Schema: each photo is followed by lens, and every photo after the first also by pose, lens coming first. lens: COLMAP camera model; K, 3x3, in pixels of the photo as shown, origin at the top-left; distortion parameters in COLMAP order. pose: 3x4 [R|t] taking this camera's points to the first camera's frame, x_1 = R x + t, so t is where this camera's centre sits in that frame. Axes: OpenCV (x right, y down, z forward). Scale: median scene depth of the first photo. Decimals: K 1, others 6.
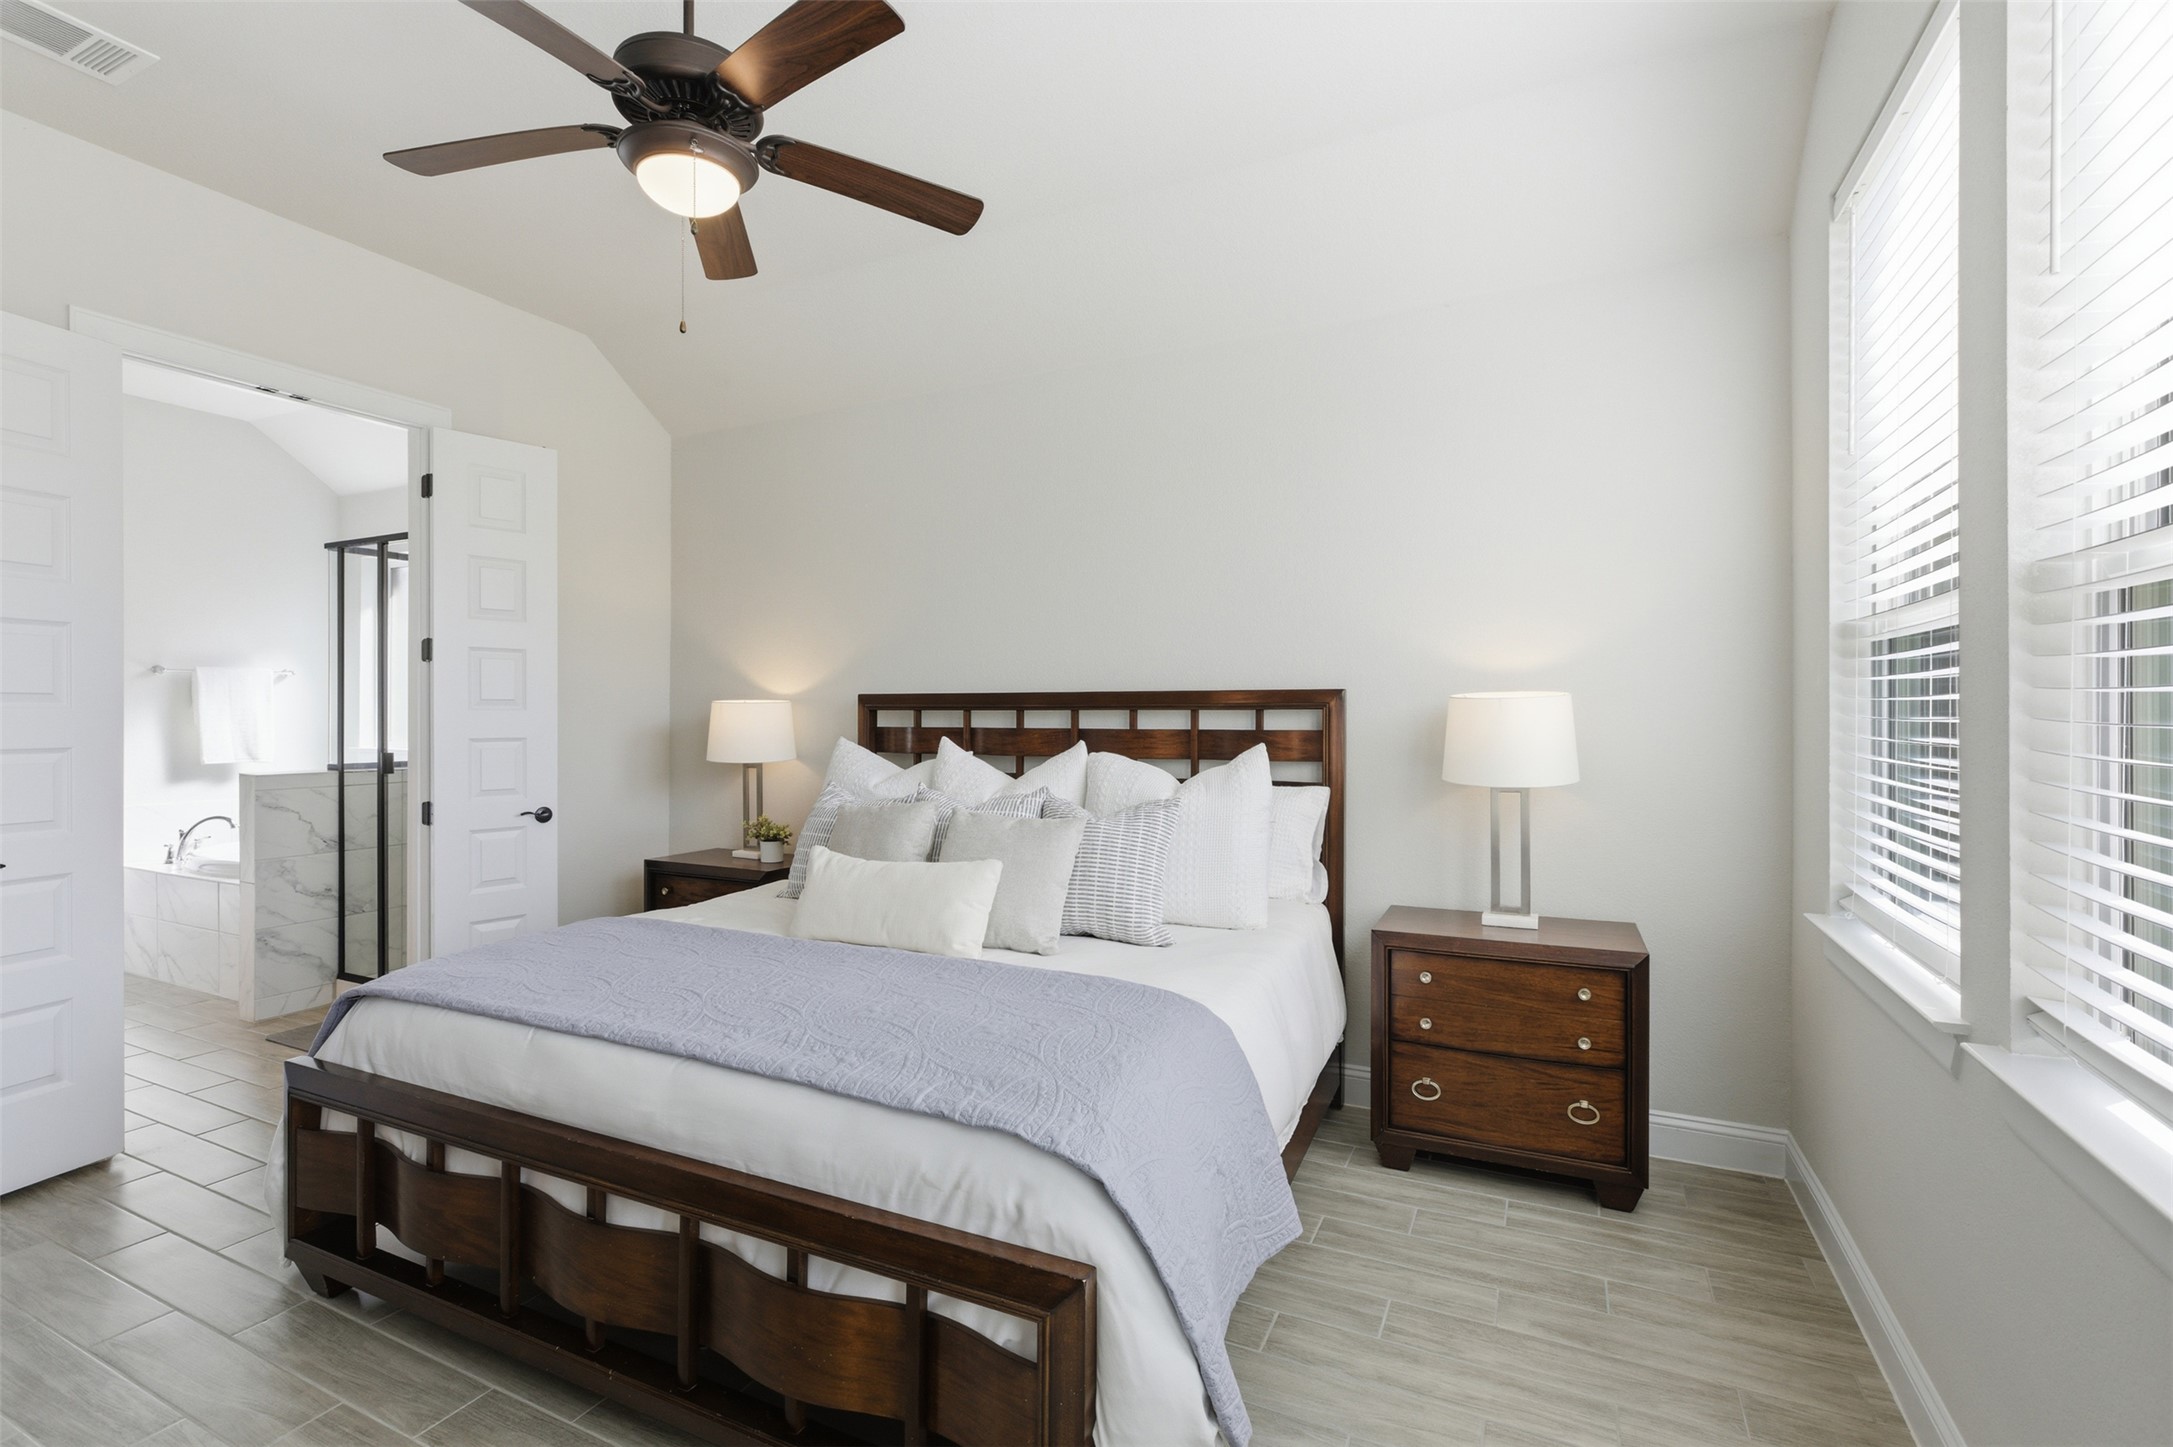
lens RADIAL K [[961.2, 0, 1086.5], [0, 961.2, 723.5], [0, 0, 1]] dist [-0.001742, 0.000006]
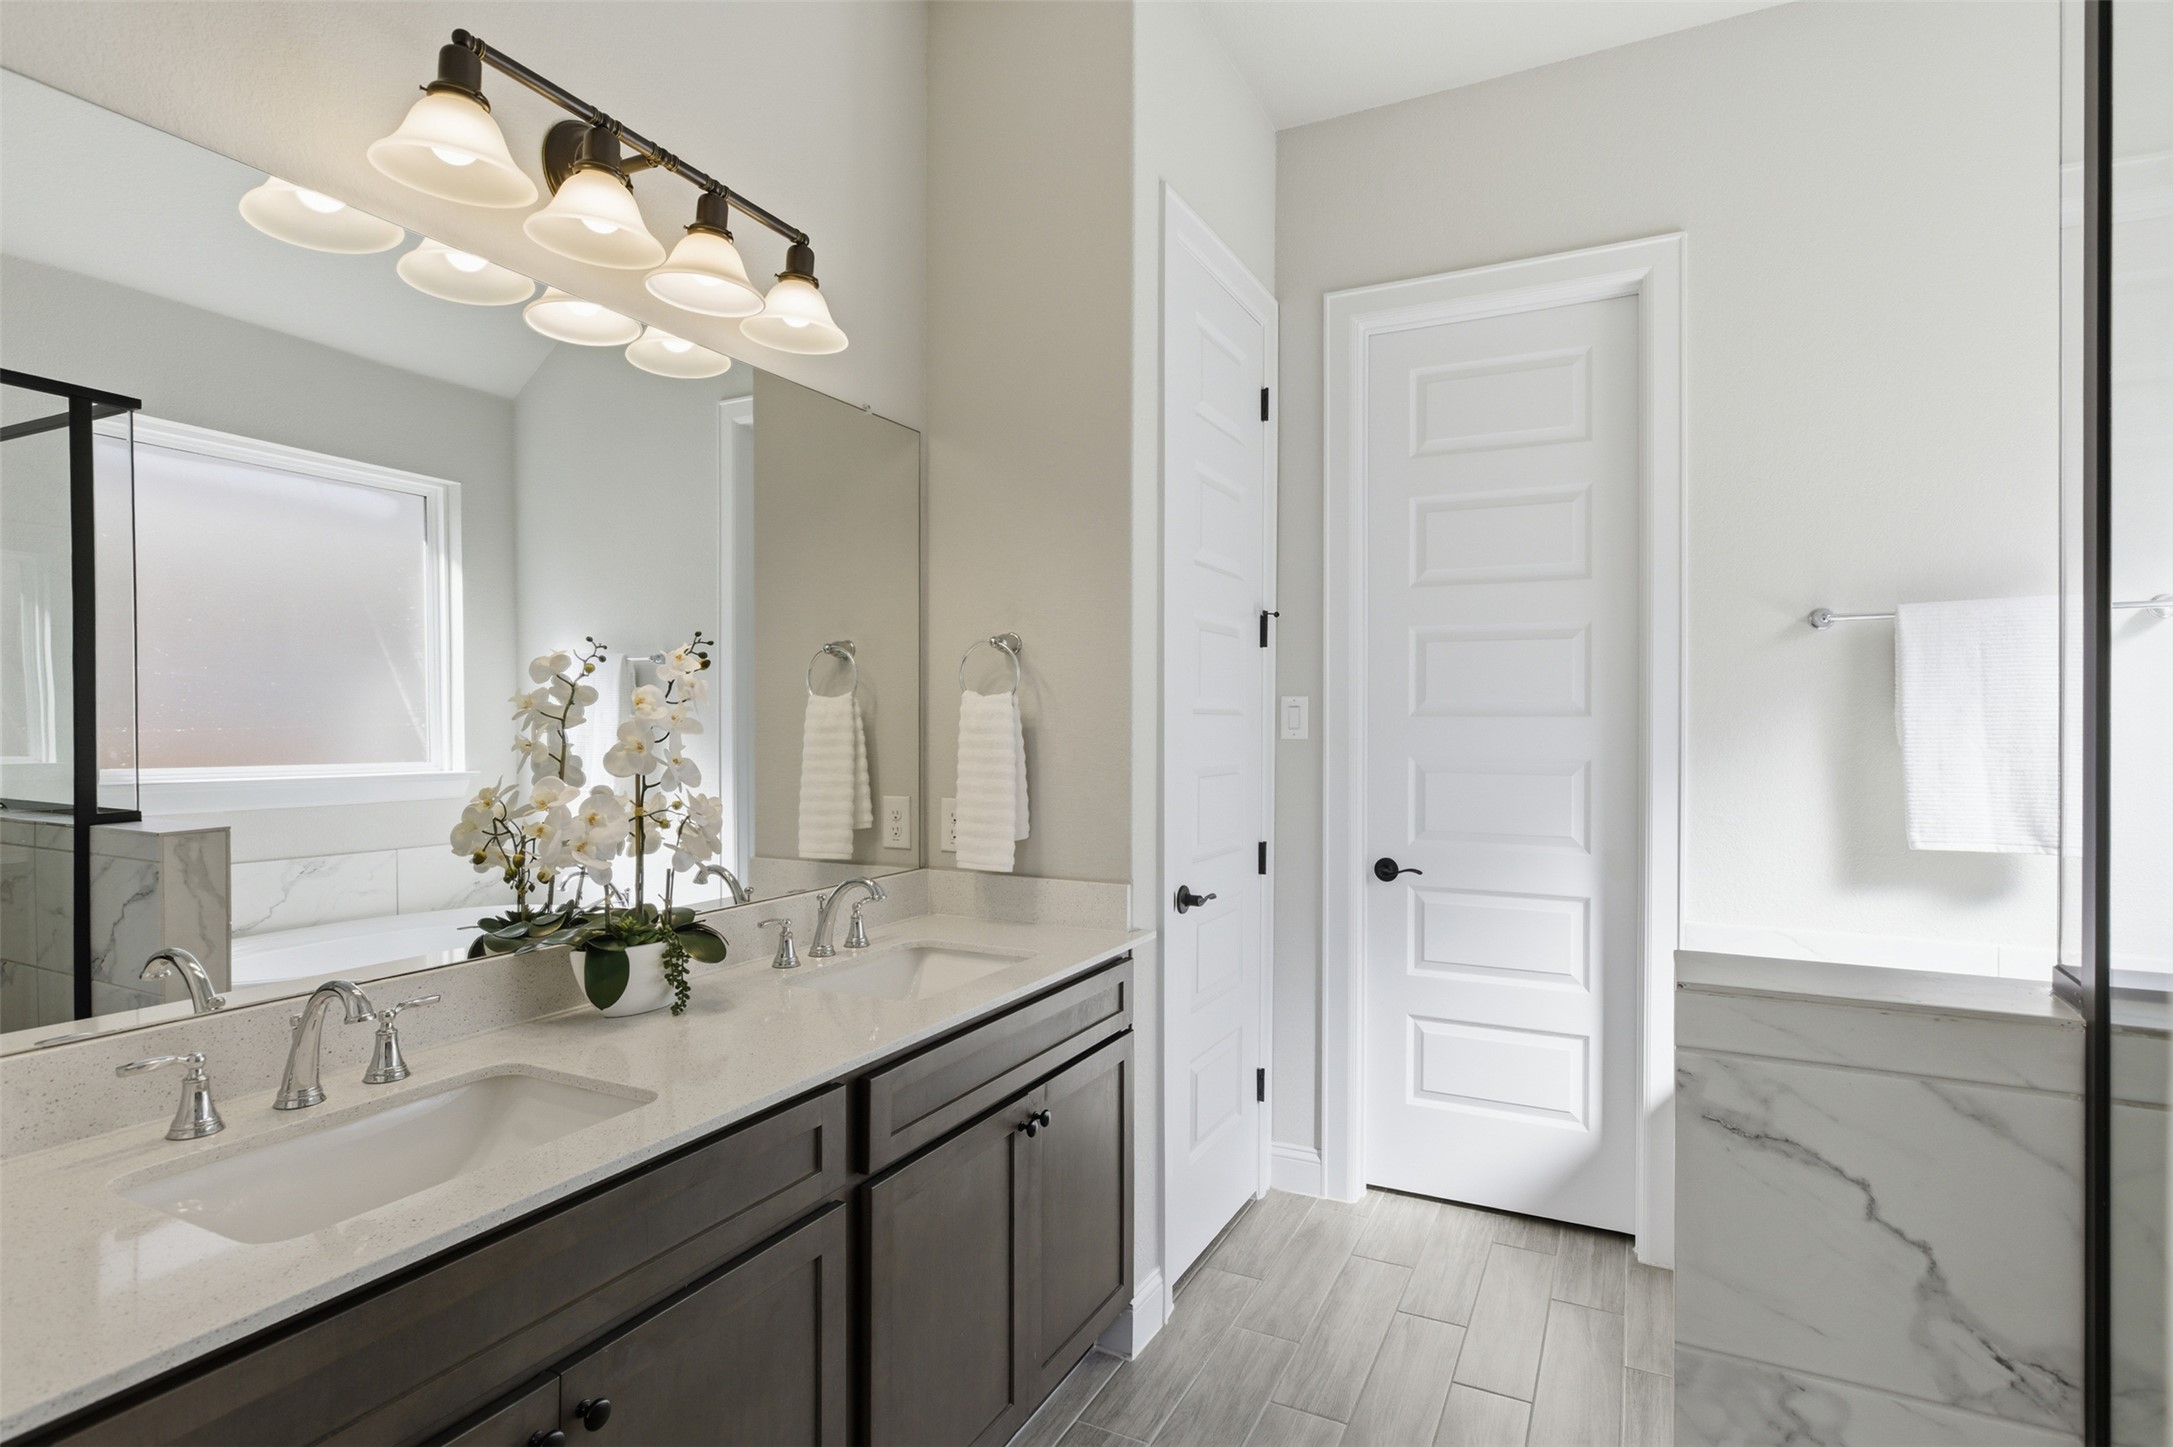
lens RADIAL K [[1084.9, 0, 1049.8], [0, 1084.9, 725.6], [0, 0, 1]] dist [-0.004842, 0.002847]
pose [[-0.045626, 0.000336, -0.998959, -0.552665], [-0.002969, 0.999995, 0.000472, -0.008844], [0.998954, 0.002987, -0.045625, 0.801881]]
